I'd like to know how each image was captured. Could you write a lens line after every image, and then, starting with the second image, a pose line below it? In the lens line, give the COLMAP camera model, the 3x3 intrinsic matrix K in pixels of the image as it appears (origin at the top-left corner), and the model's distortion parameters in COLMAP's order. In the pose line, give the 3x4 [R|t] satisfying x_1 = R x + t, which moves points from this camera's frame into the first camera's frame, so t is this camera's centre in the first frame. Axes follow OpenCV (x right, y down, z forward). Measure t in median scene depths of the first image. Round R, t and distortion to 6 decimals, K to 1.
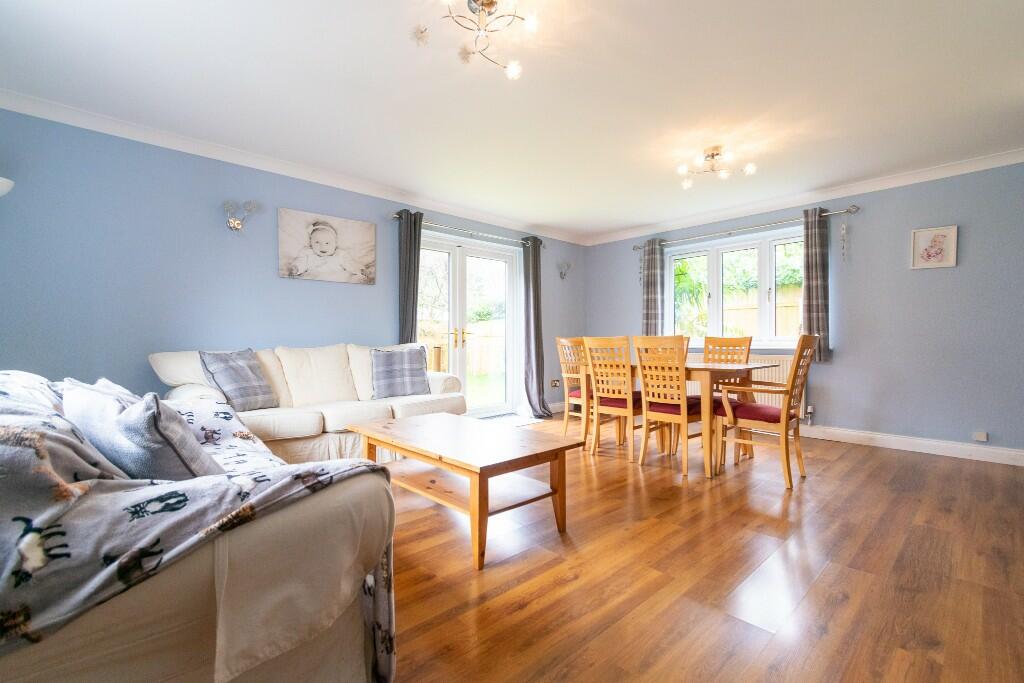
lens RADIAL K [[456.0, 0, 515.4], [0, 456.0, 342.9], [0, 0, 1]] dist [0.004664, -0.000142]
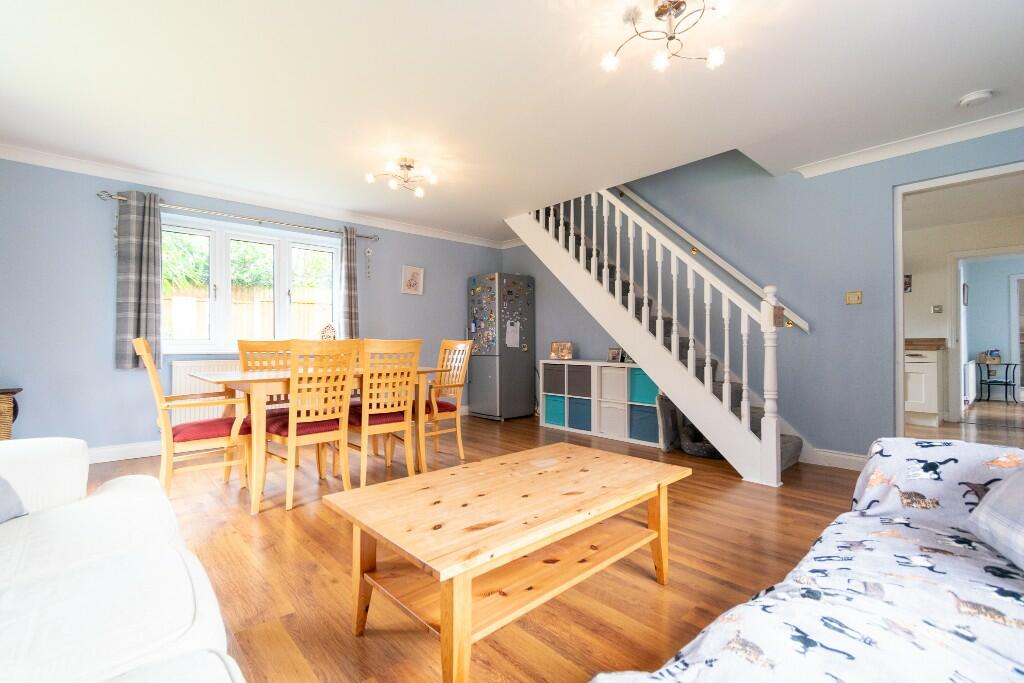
lens RADIAL K [[456.0, 0, 515.3], [0, 456.0, 338.2], [0, 0, 1]] dist [0.004664, -0.000142]
pose [[0.010806, 0.013216, 0.999854, -0.544221], [0.007093, 0.999886, -0.013294, -0.002809], [-0.999916, 0.007236, 0.010711, 0.677494]]
